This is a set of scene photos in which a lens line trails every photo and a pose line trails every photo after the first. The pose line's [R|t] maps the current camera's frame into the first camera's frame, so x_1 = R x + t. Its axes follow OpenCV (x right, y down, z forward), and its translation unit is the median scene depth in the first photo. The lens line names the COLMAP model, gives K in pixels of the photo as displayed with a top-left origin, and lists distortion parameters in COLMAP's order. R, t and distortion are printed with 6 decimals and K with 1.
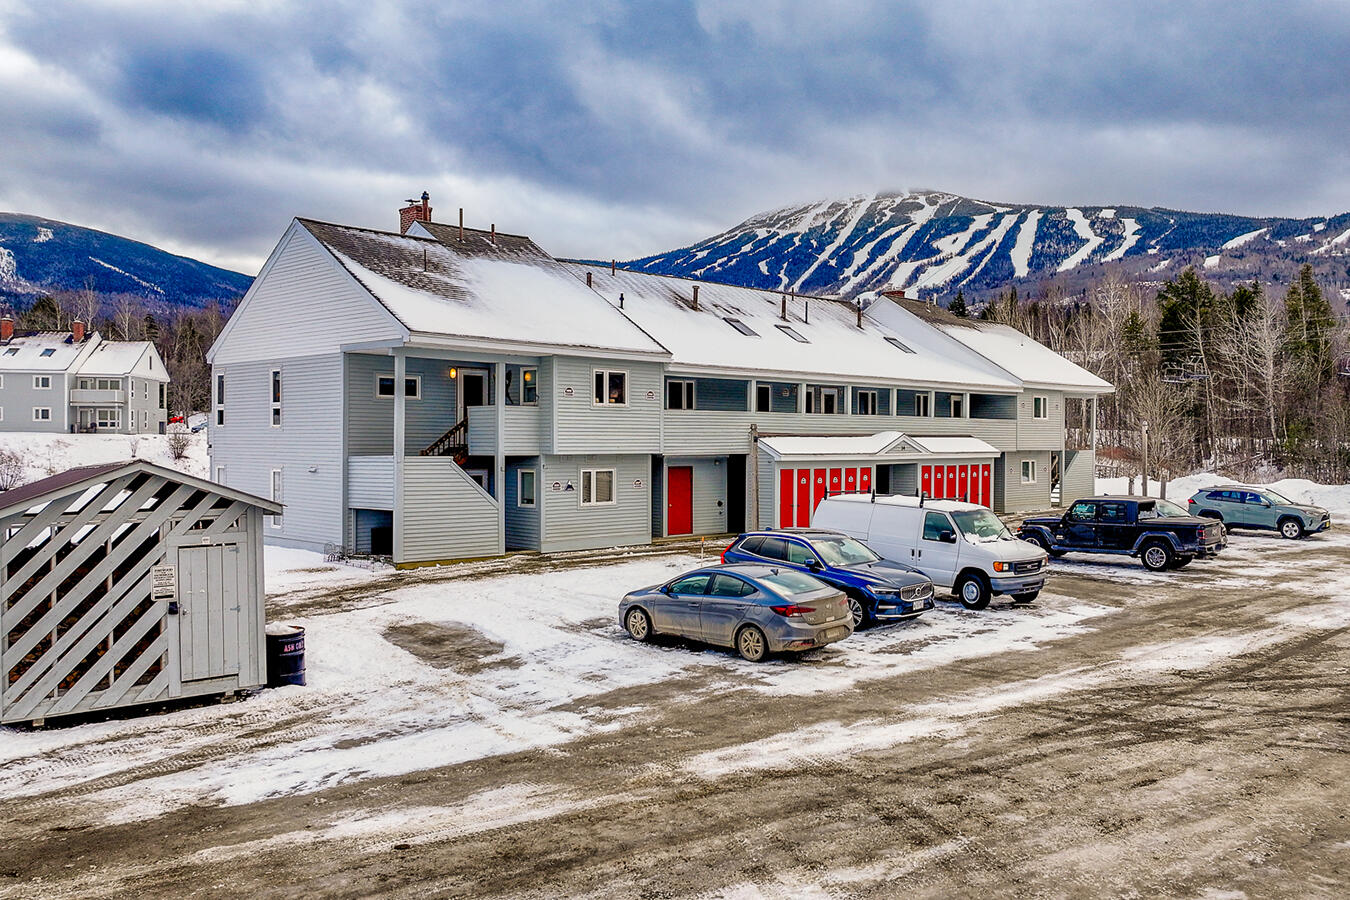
lens RADIAL K [[1147.8, 0, 783.6], [0, 1147.8, 446.9], [0, 0, 1]] dist [0.001553, 0.005024]
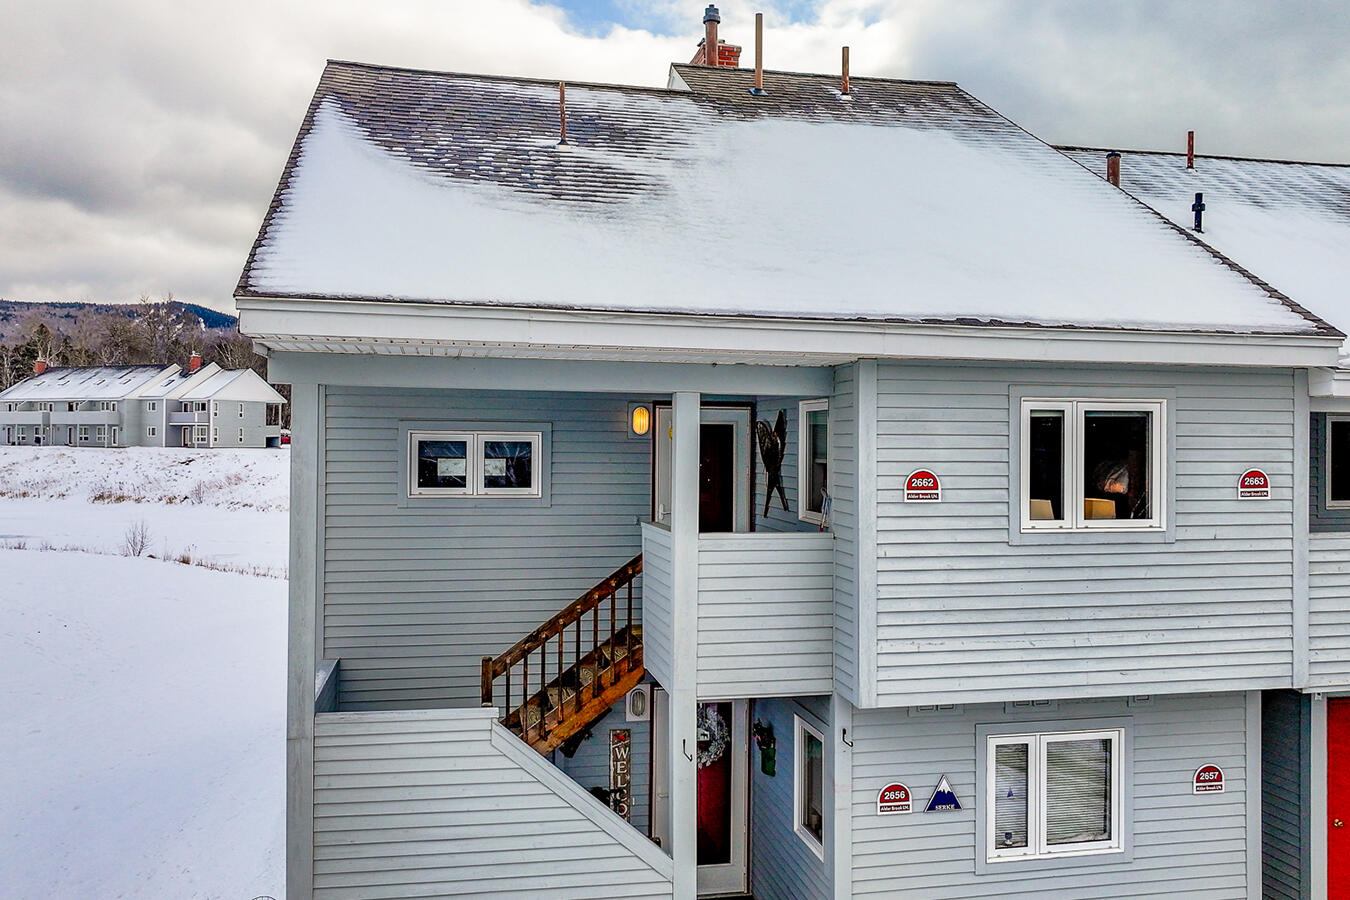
lens RADIAL K [[1149.5, 0, 675.0], [0, 1149.5, 450.0], [0, 0, 1]] dist [0.009721, 0.005751]
pose [[0.812436, 0.004320, -0.583035, -0.073499], [-0.005100, 0.999987, 0.000303, -0.058780], [0.583029, 0.002728, 0.812447, 0.760421]]
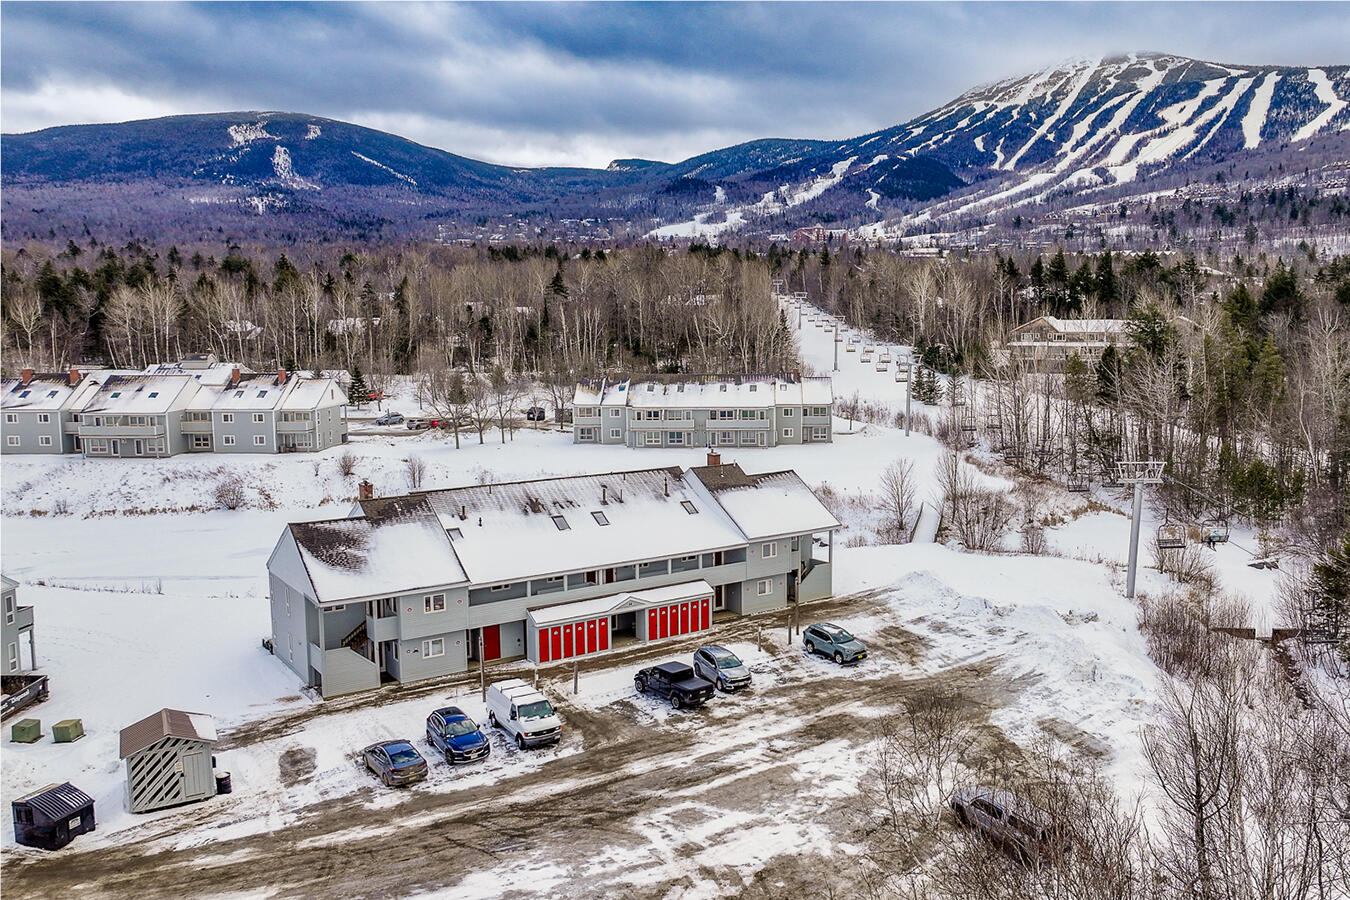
lens RADIAL K [[1124.9, 0, 800.7], [0, 1124.9, 451.8], [0, 0, 1]] dist [0.004202, 0.002603]
pose [[0.985234, 0.015550, -0.170506, 0.900460], [0.003289, 0.993964, 0.109656, -0.581792], [0.171182, -0.108597, 0.979236, -0.901327]]
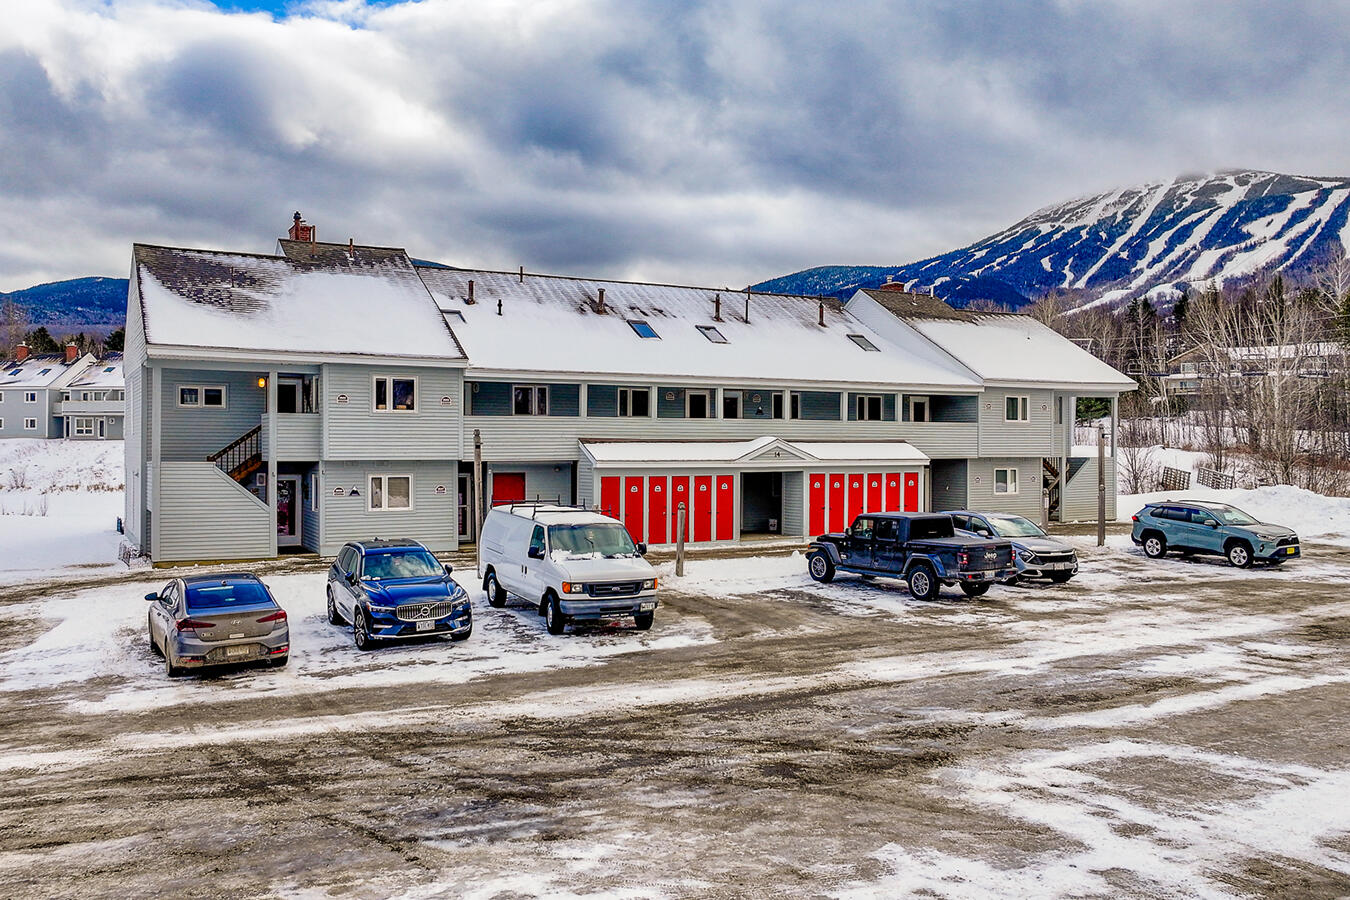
lens RADIAL K [[1142.2, 0, 675.0], [0, 1142.2, 450.0], [0, 0, 1]] dist [0.004216, -0.001696]
pose [[0.945452, 0.000444, -0.325762, 0.438187], [-0.000908, 0.999999, -0.001269, -0.001787], [0.325761, 0.001496, 0.945451, 0.142442]]
